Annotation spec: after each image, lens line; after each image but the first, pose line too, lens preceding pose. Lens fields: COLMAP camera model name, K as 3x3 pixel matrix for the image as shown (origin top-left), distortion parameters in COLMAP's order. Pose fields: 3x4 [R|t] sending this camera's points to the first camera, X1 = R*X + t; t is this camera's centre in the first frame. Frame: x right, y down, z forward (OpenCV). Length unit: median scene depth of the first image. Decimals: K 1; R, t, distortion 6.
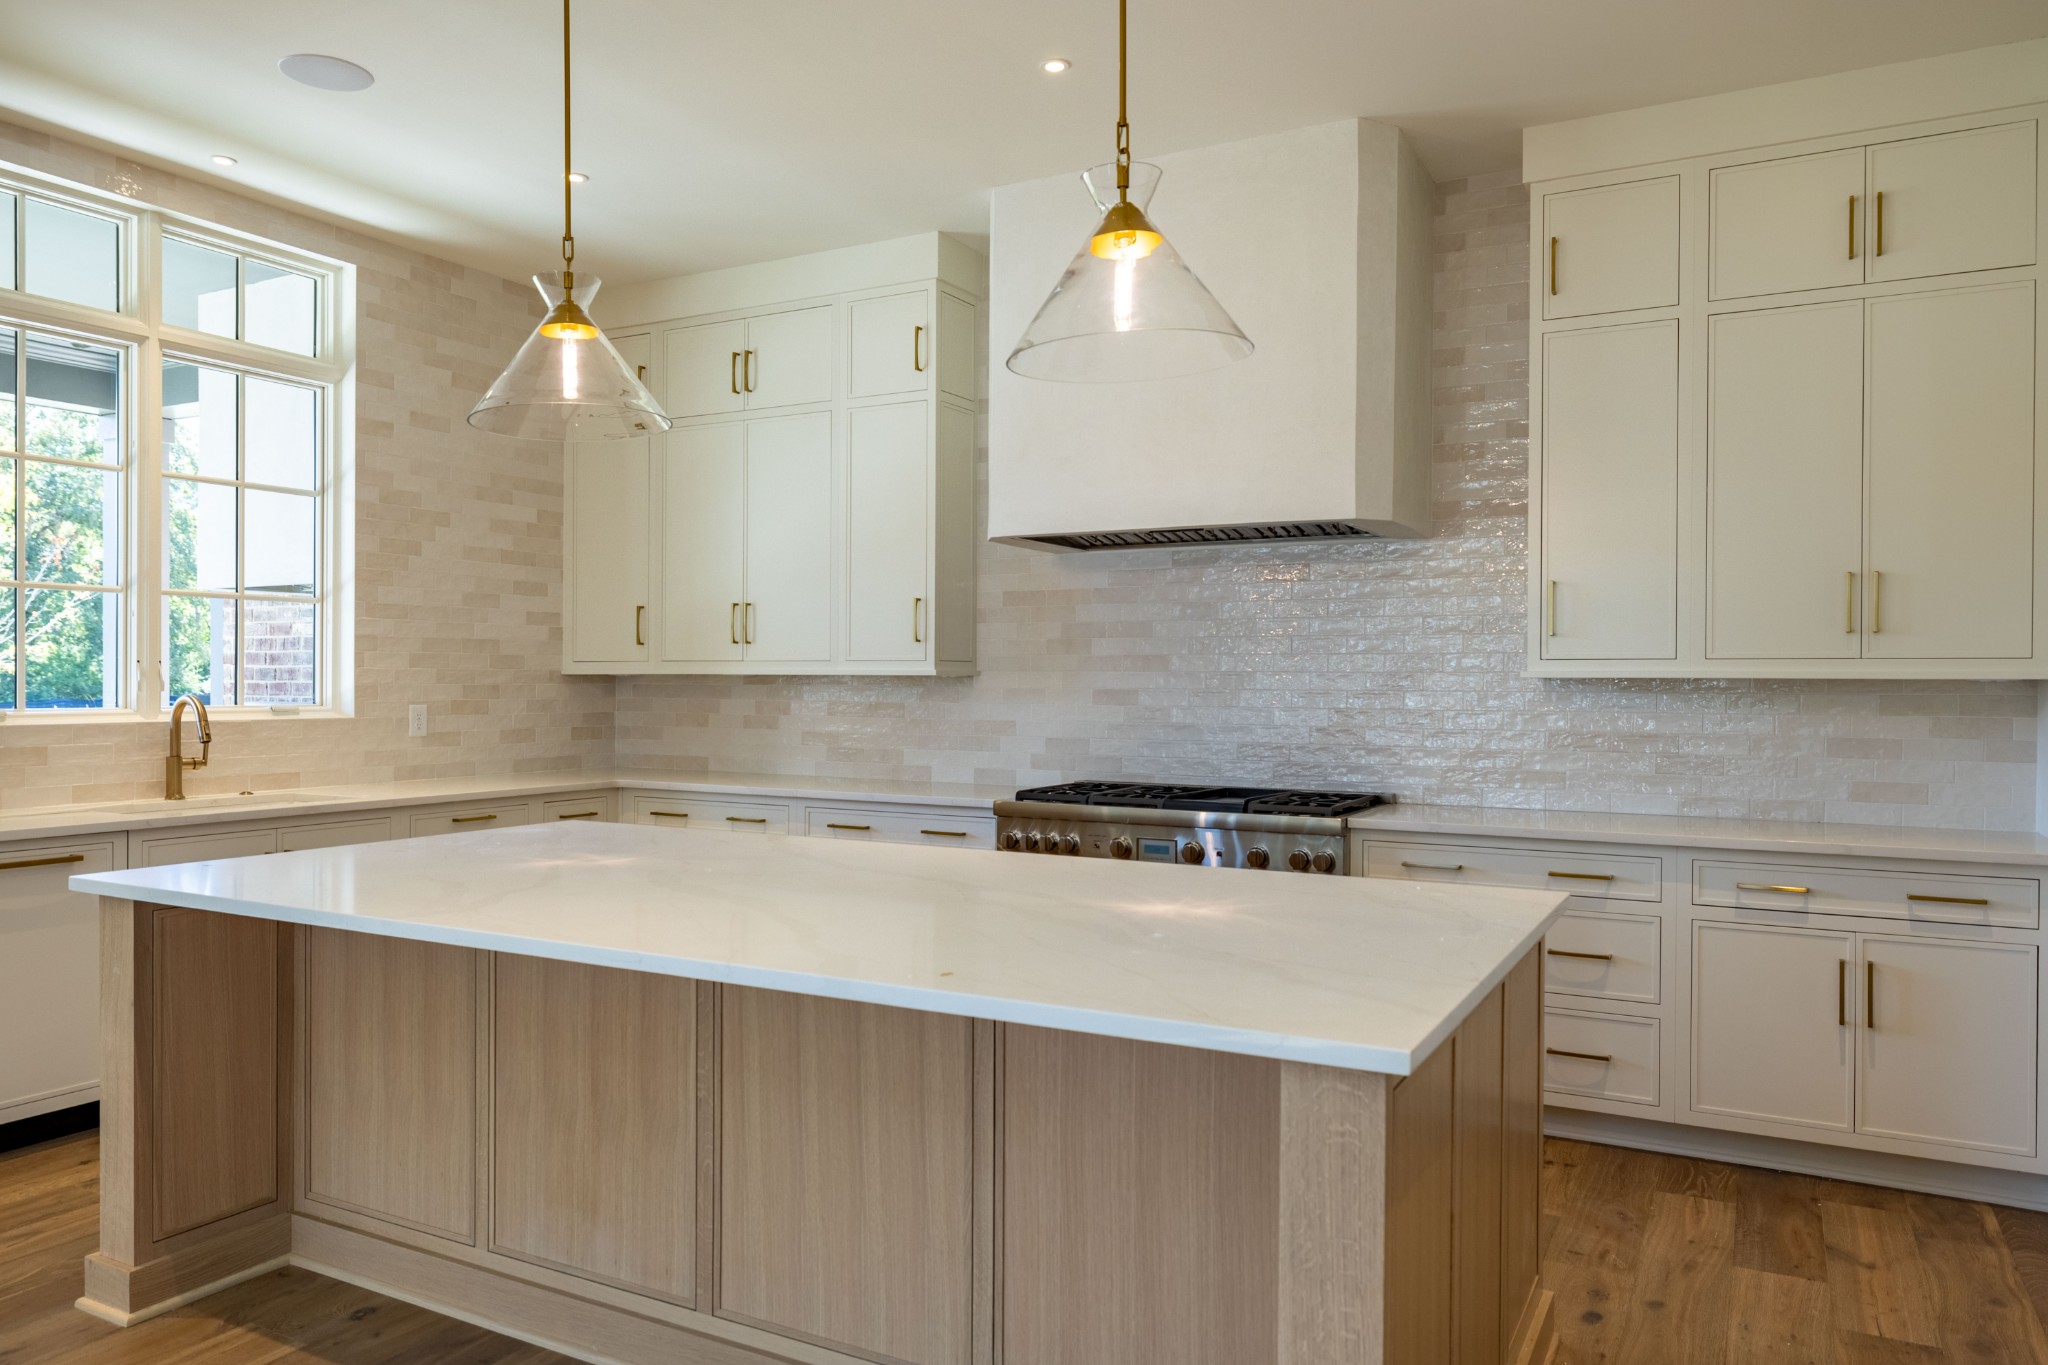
lens RADIAL K [[1383.8, 0, 1017.4], [0, 1383.8, 689.8], [0, 0, 1]] dist [-0.004135, -0.000760]
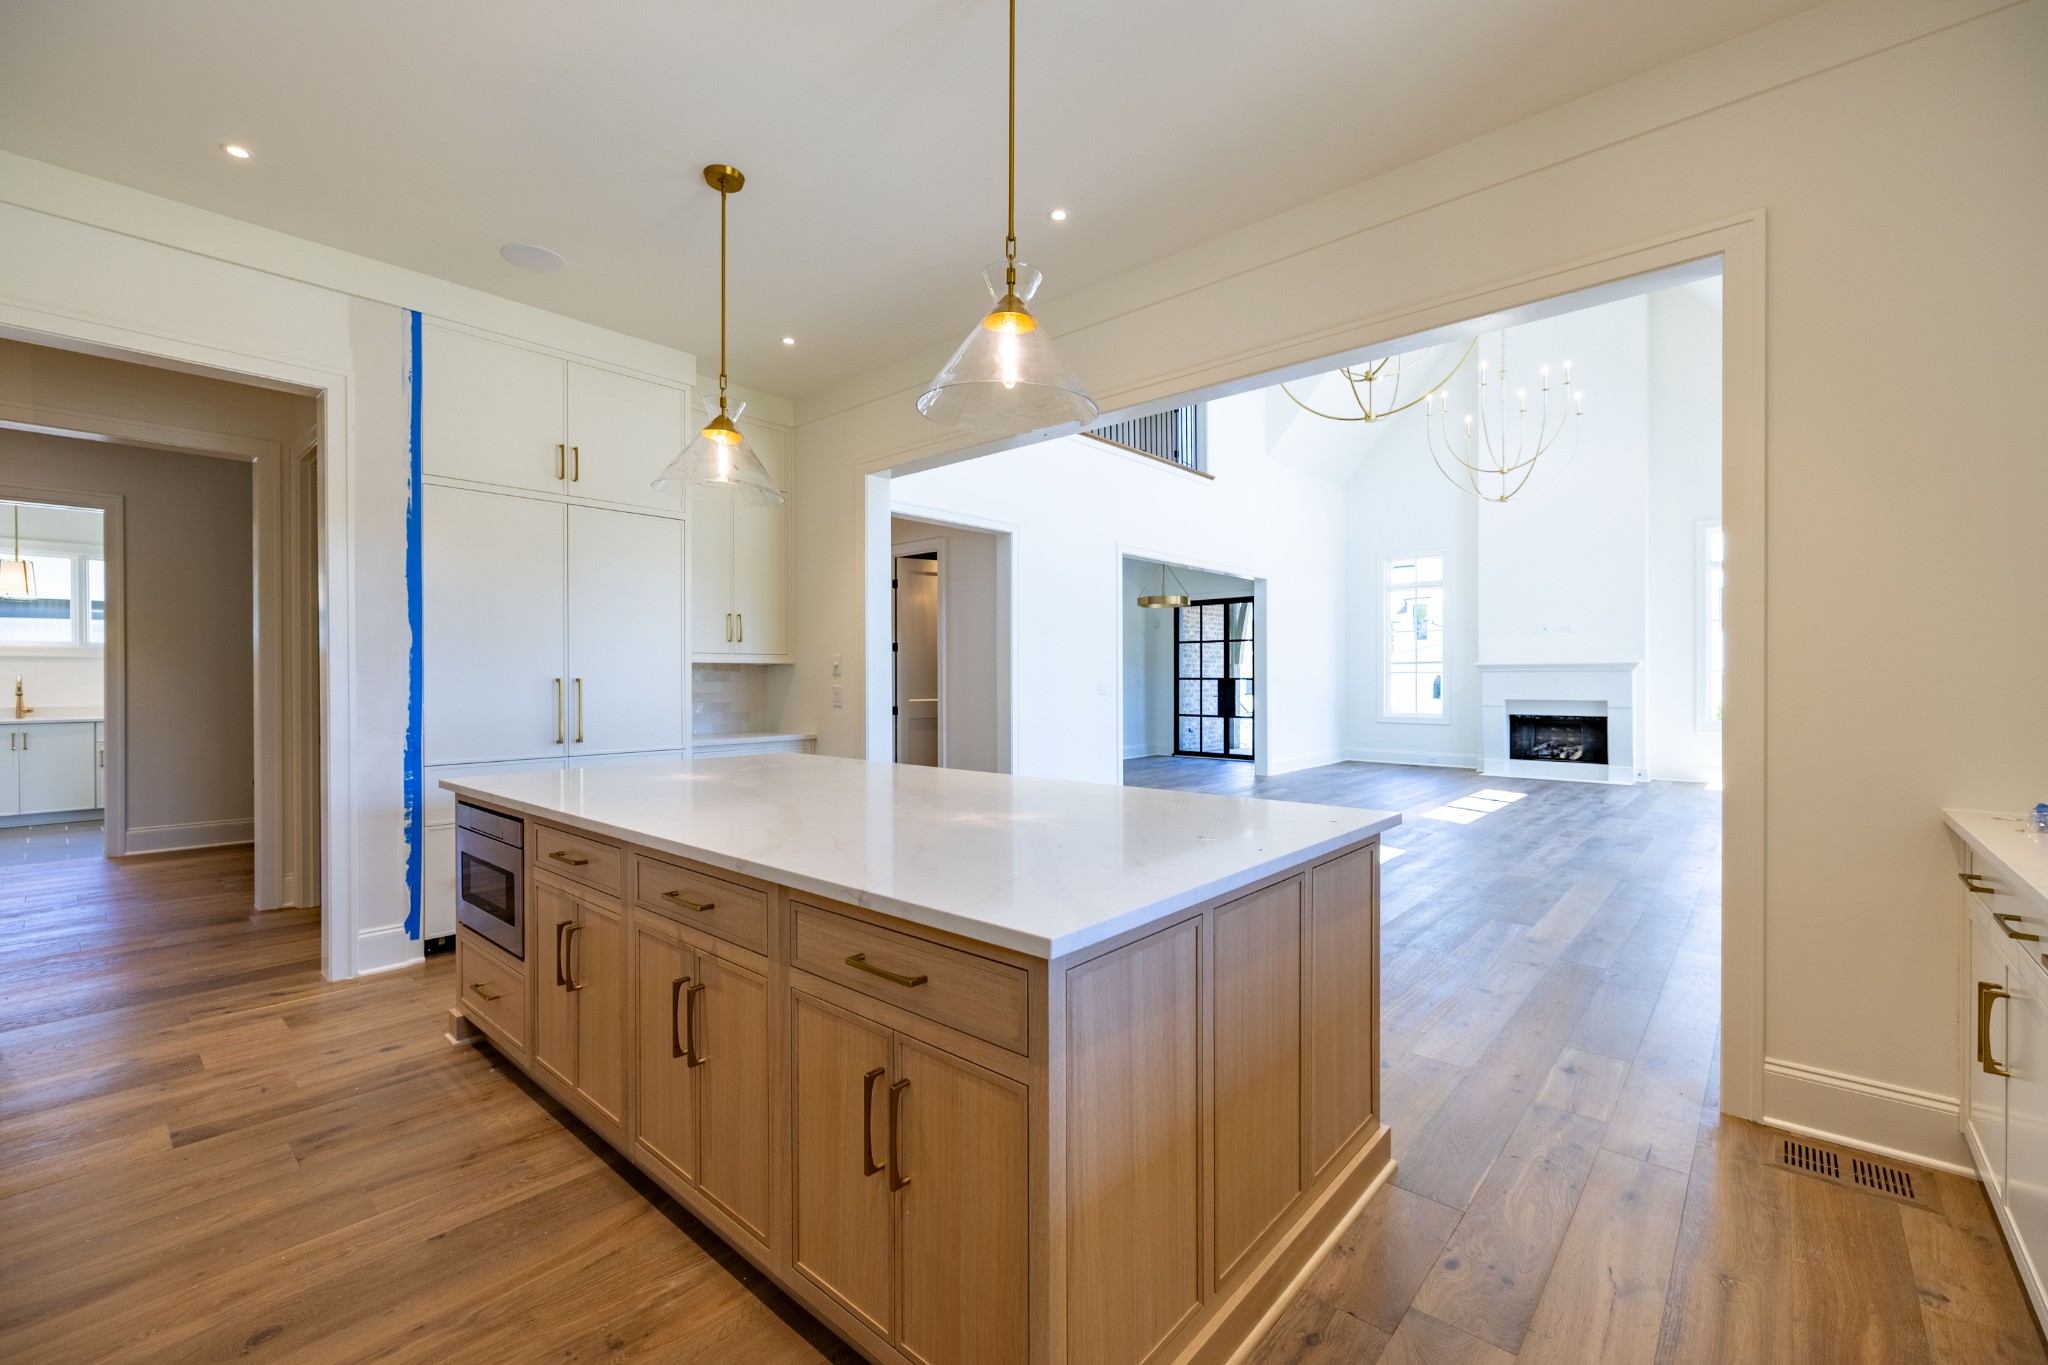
lens RADIAL K [[855.9, 0, 1024.0], [0, 855.9, 682.5], [0, 0, 1]] dist [-0.002904, -0.000496]
pose [[-0.974217, -0.004567, 0.225565, -0.286830], [-0.001347, 0.999895, 0.014428, 0.005033], [-0.225607, 0.013752, -0.974121, 0.970888]]
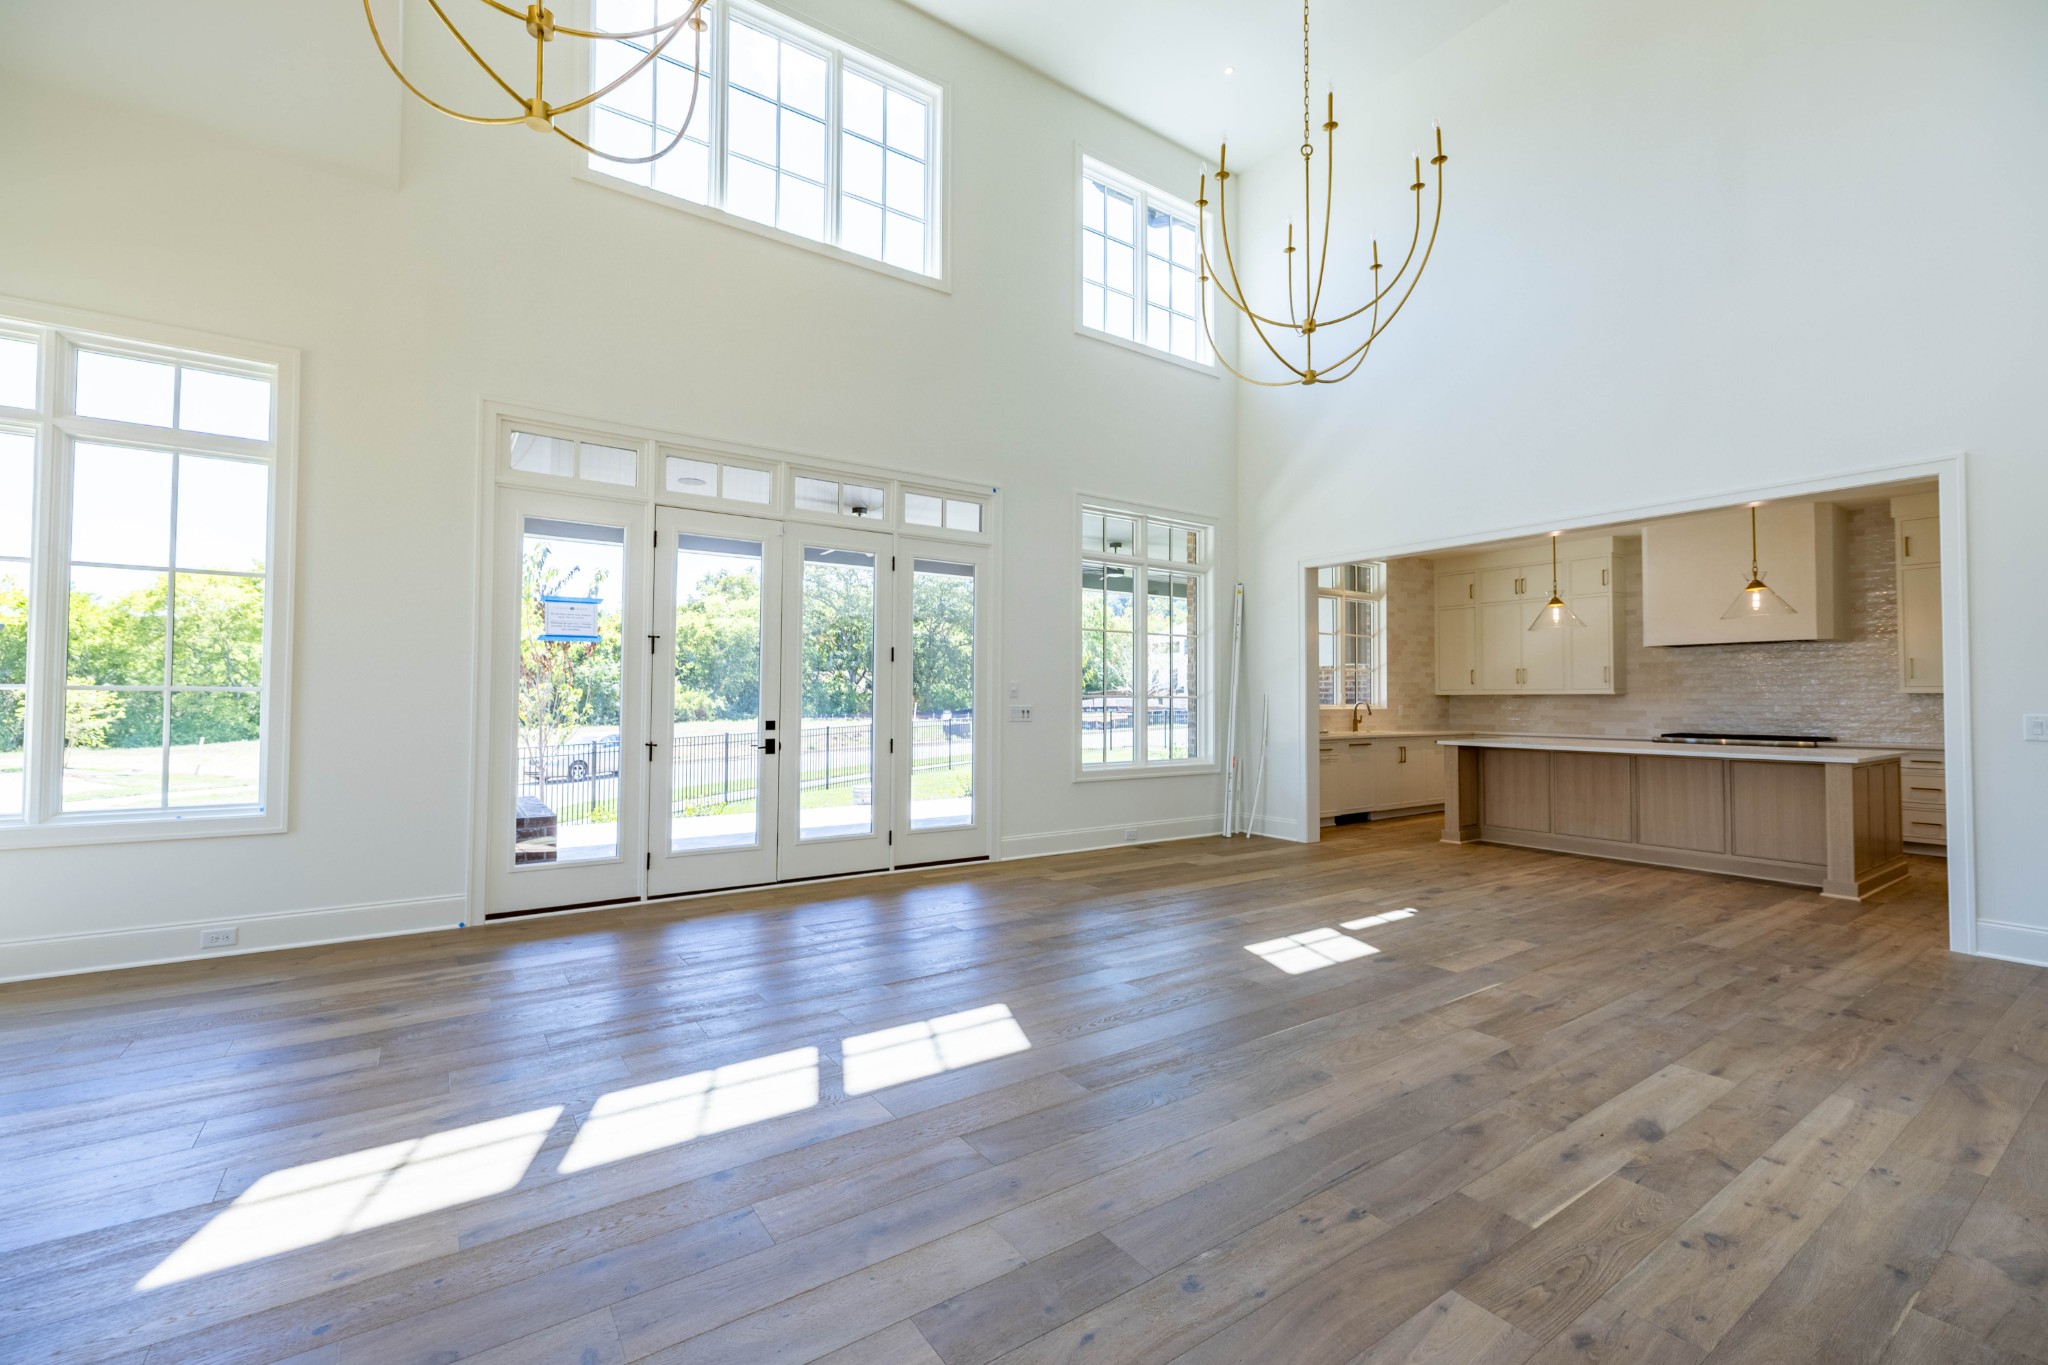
lens RADIAL K [[841.2, 0, 1028.3], [0, 841.2, 676.6], [0, 0, 1]] dist [-0.001676, -0.000029]
pose [[0.889204, -0.015298, -0.457254, -0.330461], [-0.001146, 0.999363, -0.035663, 0.015836], [0.457509, 0.032236, 0.888621, -1.033525]]
